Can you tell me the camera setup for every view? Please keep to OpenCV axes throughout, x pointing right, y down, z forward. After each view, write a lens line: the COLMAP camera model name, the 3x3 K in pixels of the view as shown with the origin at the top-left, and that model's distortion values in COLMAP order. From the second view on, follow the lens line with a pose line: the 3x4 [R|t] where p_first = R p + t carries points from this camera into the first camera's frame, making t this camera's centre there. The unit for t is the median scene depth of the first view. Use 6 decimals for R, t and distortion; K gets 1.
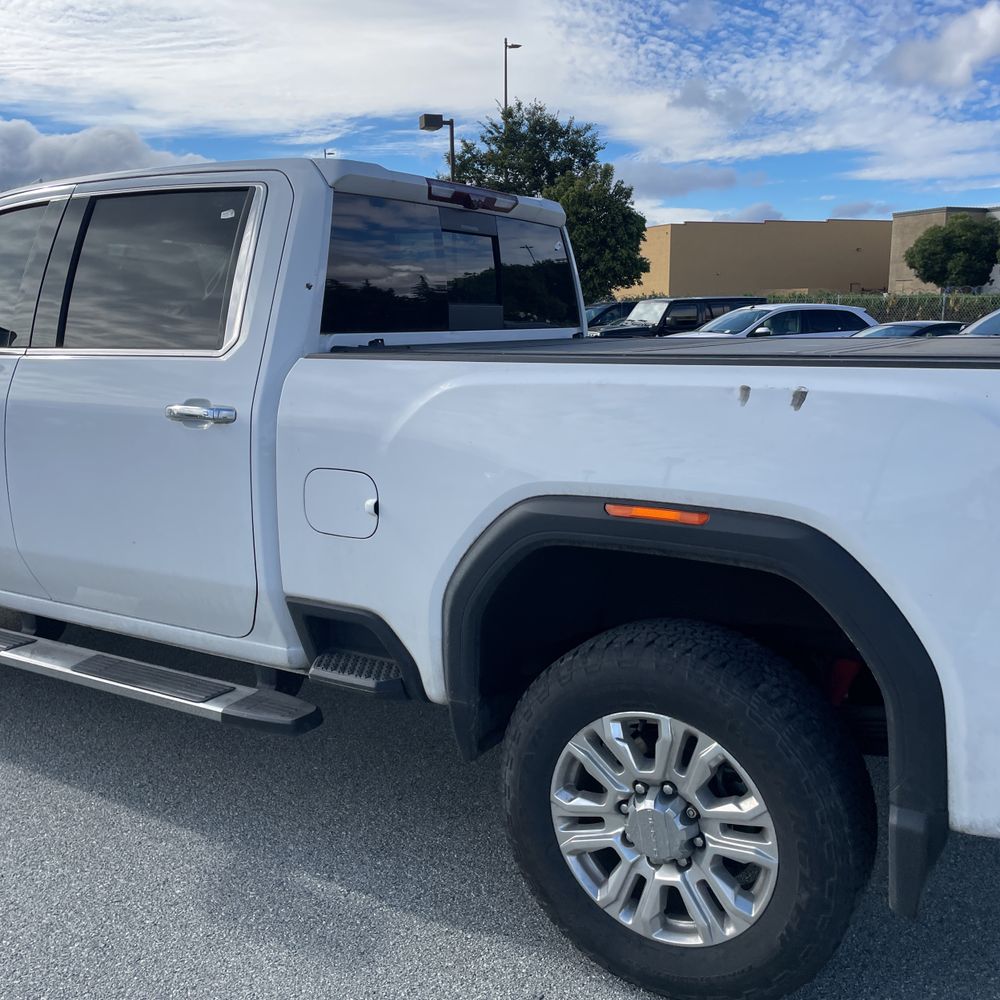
lens RADIAL K [[1009.5, 0, 501.0], [0, 1009.5, 479.3], [0, 0, 1]] dist [0.092744, -0.132771]
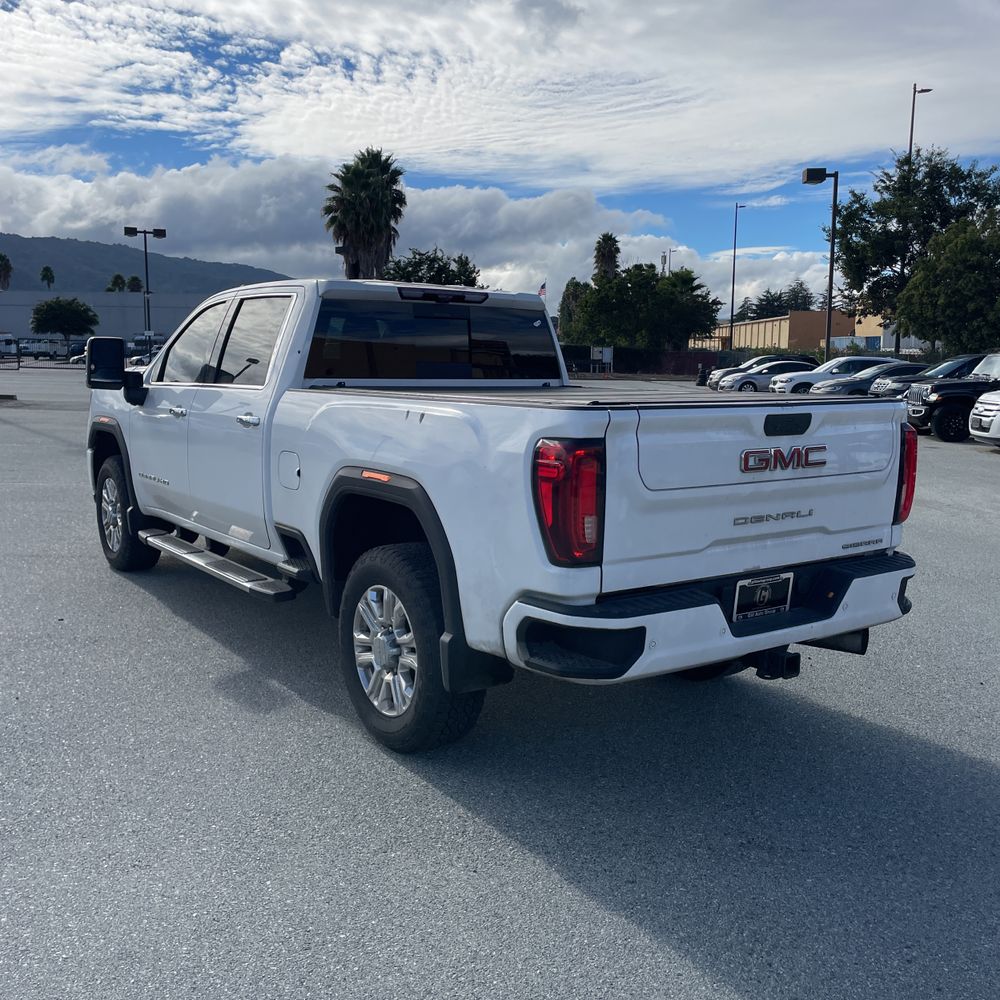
lens RADIAL K [[1009.5, 0, 501.0], [0, 1009.5, 479.3], [0, 0, 1]] dist [0.092744, -0.132771]
pose [[0.919418, 0.061291, -0.388477, 0.826601], [-0.079153, 0.996407, -0.030127, 0.059215], [0.385234, 0.058448, 0.920966, -0.491824]]
